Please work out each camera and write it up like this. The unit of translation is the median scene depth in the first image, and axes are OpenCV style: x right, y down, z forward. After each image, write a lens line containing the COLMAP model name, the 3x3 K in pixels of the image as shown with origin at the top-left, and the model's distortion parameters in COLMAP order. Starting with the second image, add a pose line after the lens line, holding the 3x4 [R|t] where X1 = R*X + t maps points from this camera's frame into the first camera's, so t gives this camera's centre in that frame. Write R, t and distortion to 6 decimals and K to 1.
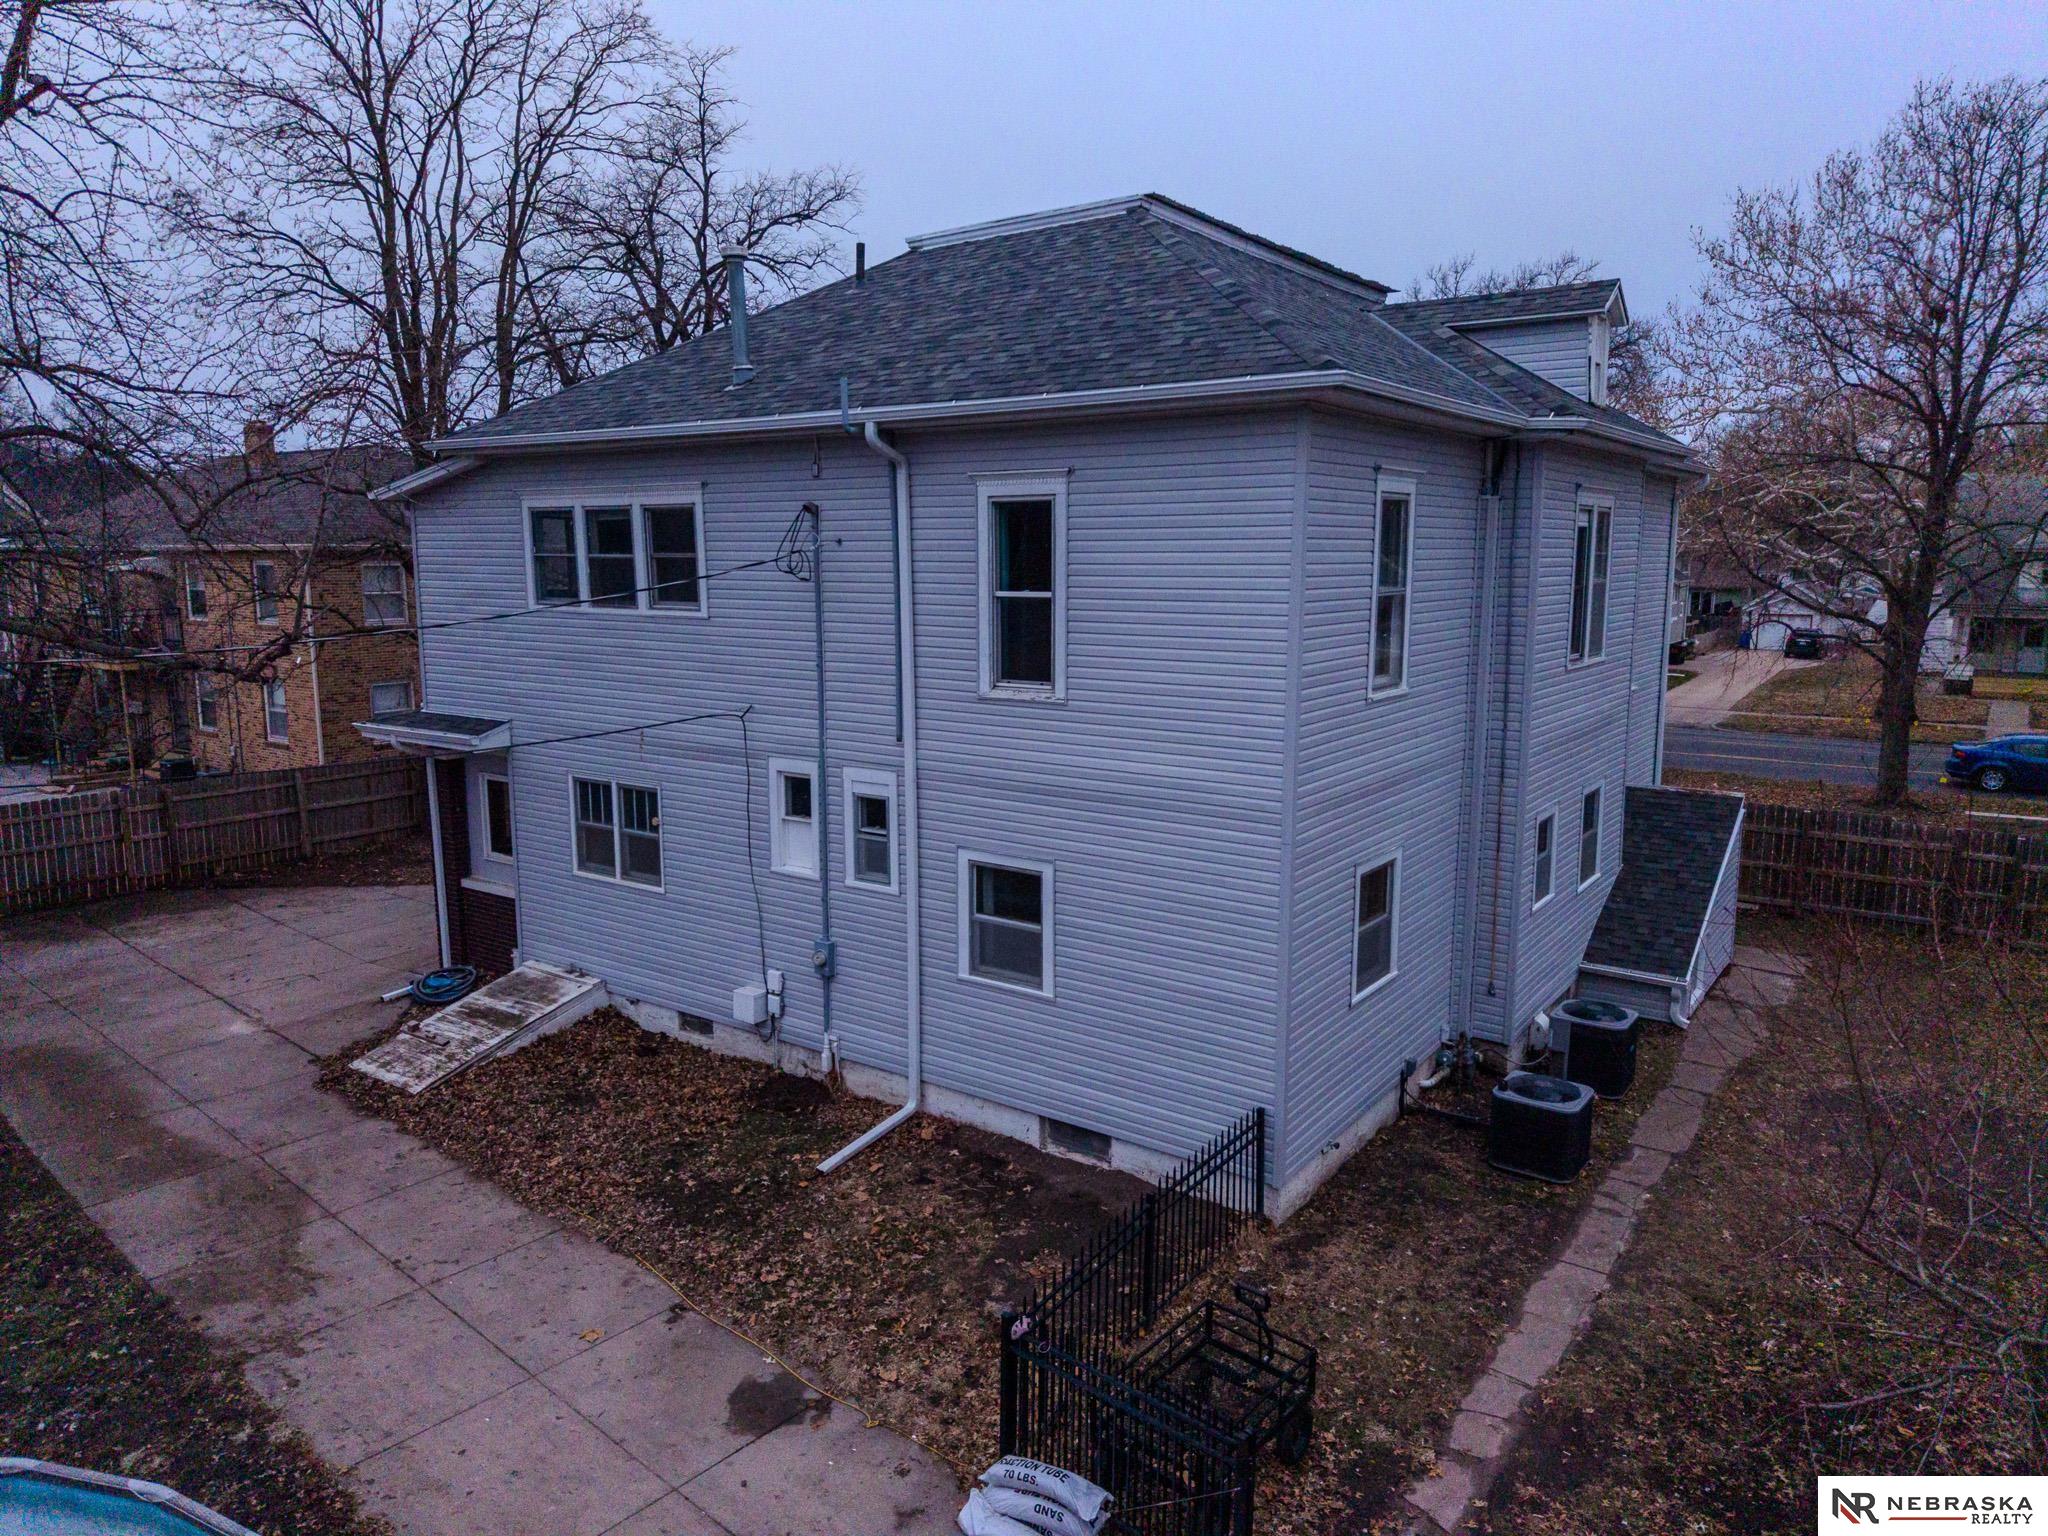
lens RADIAL K [[1372.8, 0, 1027.2], [0, 1372.8, 770.0], [0, 0, 1]] dist [0.016784, -0.007684]
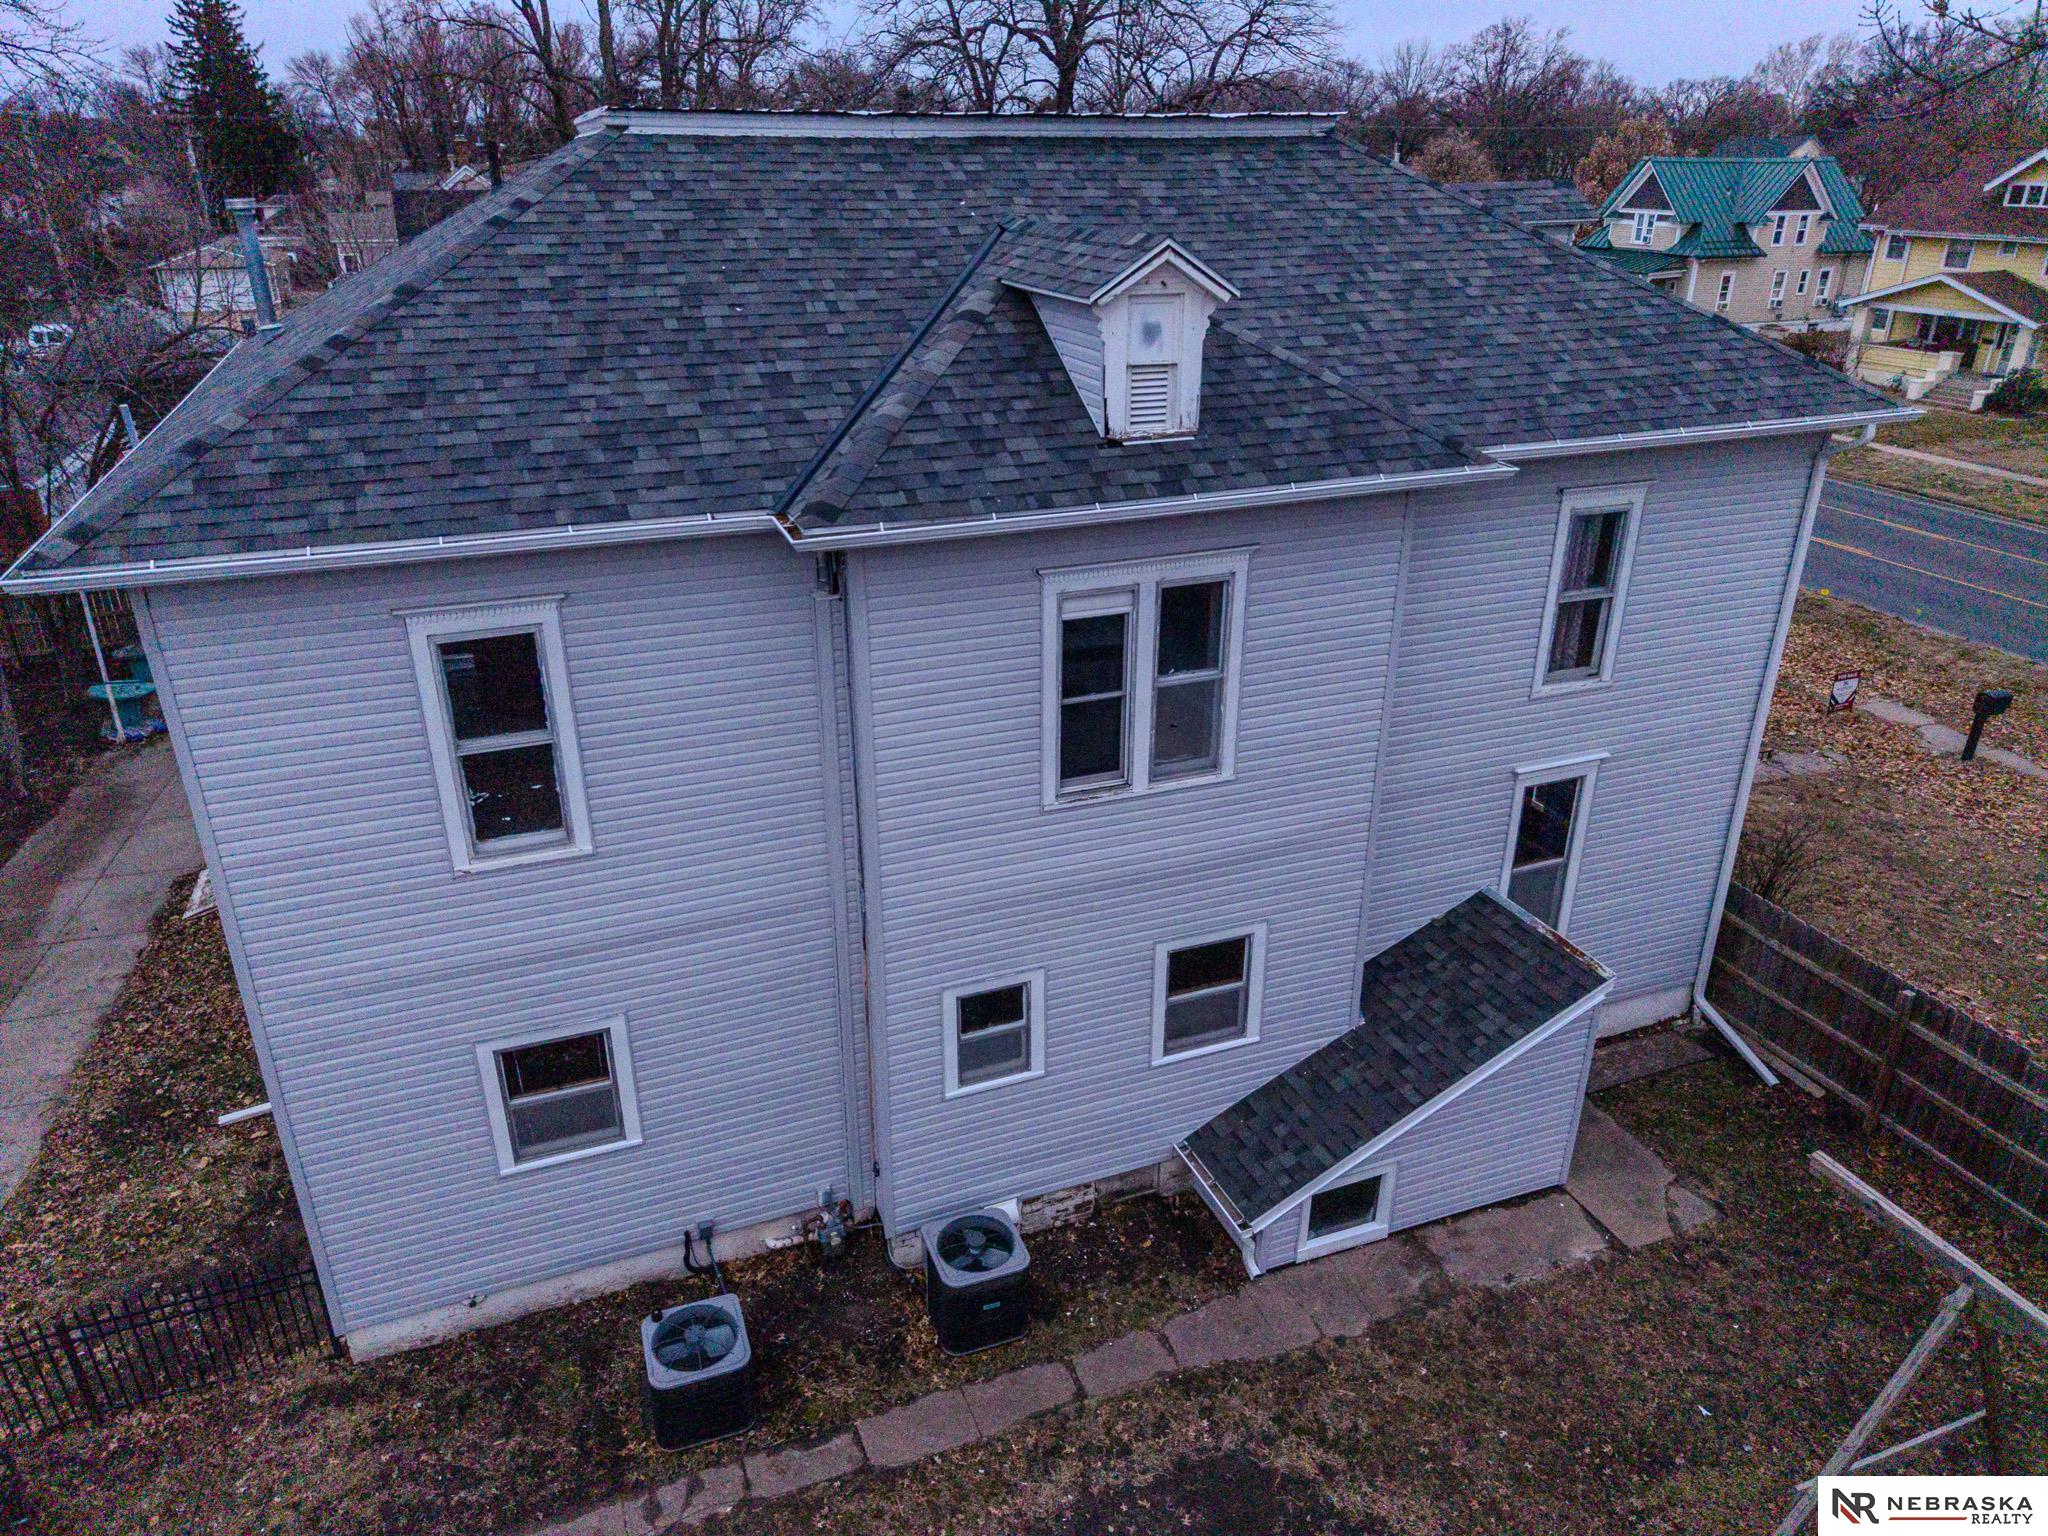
lens RADIAL K [[1372.8, 0, 1027.2], [0, 1372.8, 770.0], [0, 0, 1]] dist [0.016784, -0.007684]
pose [[0.836667, 0.229705, -0.497216, 0.854752], [-0.090388, 0.953266, 0.288296, -0.346978], [0.540202, -0.196265, 0.818329, 0.475907]]
